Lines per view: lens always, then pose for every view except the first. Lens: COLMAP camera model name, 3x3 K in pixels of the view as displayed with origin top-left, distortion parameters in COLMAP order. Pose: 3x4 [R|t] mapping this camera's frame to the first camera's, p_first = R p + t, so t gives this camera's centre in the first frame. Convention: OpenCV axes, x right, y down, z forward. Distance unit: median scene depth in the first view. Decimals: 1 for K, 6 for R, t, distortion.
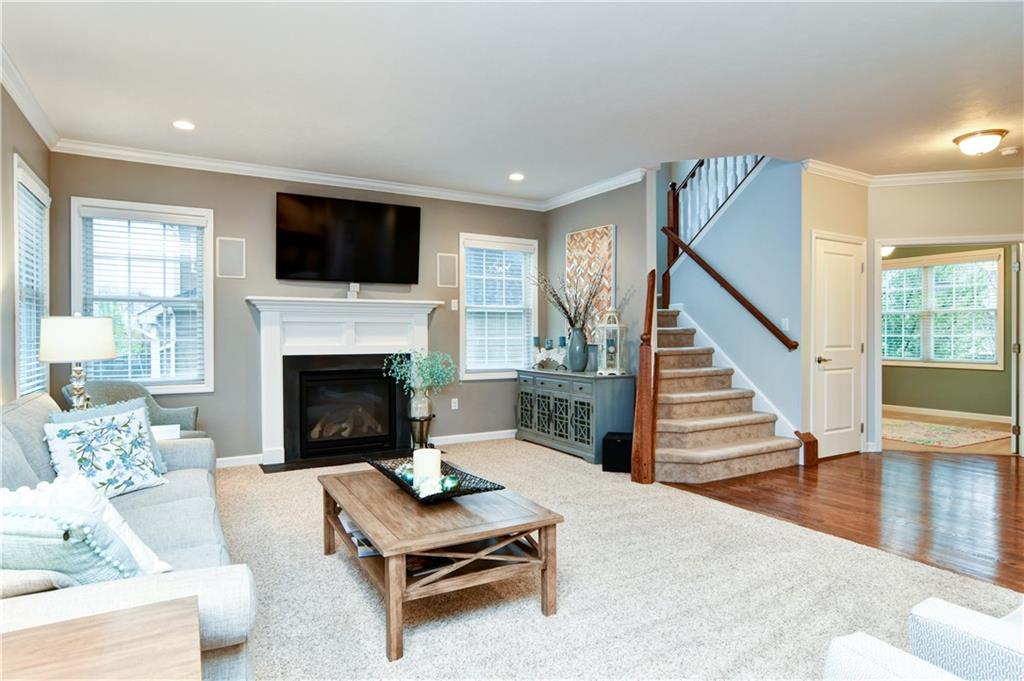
lens RADIAL K [[568.1, 0, 510.6], [0, 568.1, 340.4], [0, 0, 1]] dist [-0.002452, 0.001184]
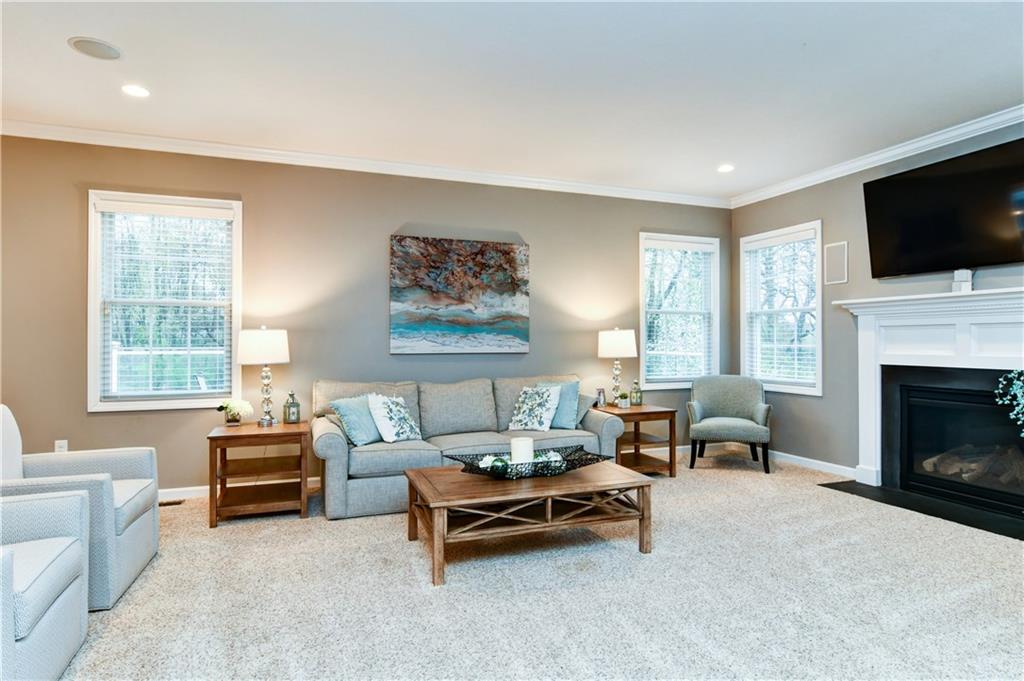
lens RADIAL K [[568.1, 0, 510.6], [0, 568.1, 338.8], [0, 0, 1]] dist [-0.002452, 0.001184]
pose [[-0.129580, -0.004143, -0.991560, 0.516419], [-0.015251, 0.999881, -0.002185, -0.002461], [0.991452, 0.014839, -0.129628, 0.519600]]
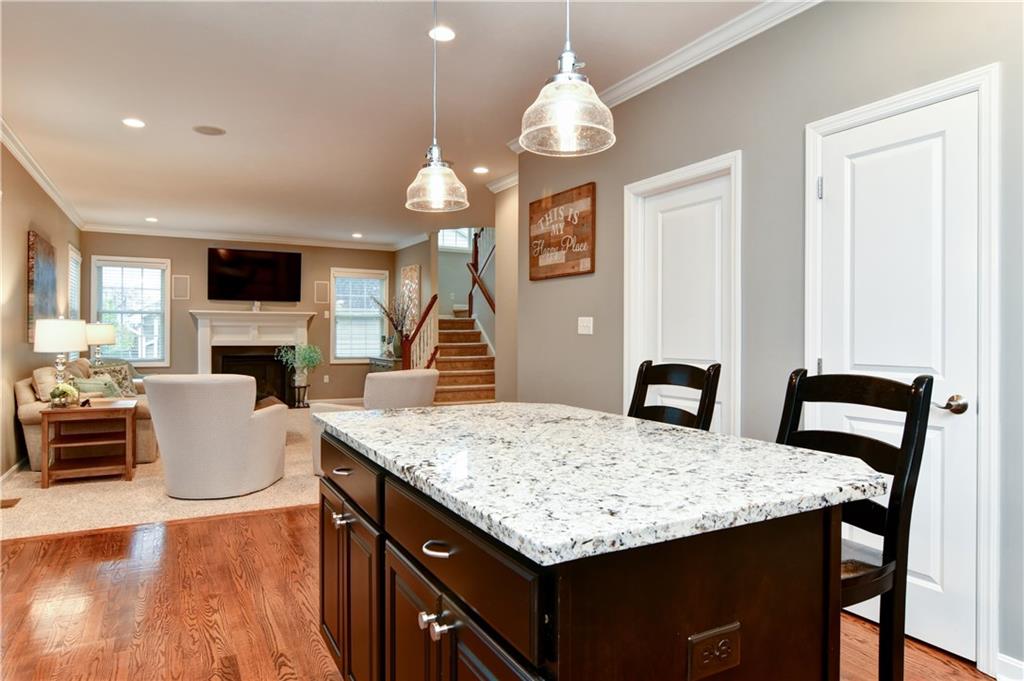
lens RADIAL K [[647.9, 0, 520.1], [0, 647.9, 337.7], [0, 0, 1]] dist [-0.017310, 0.004454]
pose [[0.999307, 0.007488, -0.036473, 0.536051], [-0.007711, 0.999952, -0.005995, 0.007214], [0.036426, 0.006272, 0.999317, -0.801688]]
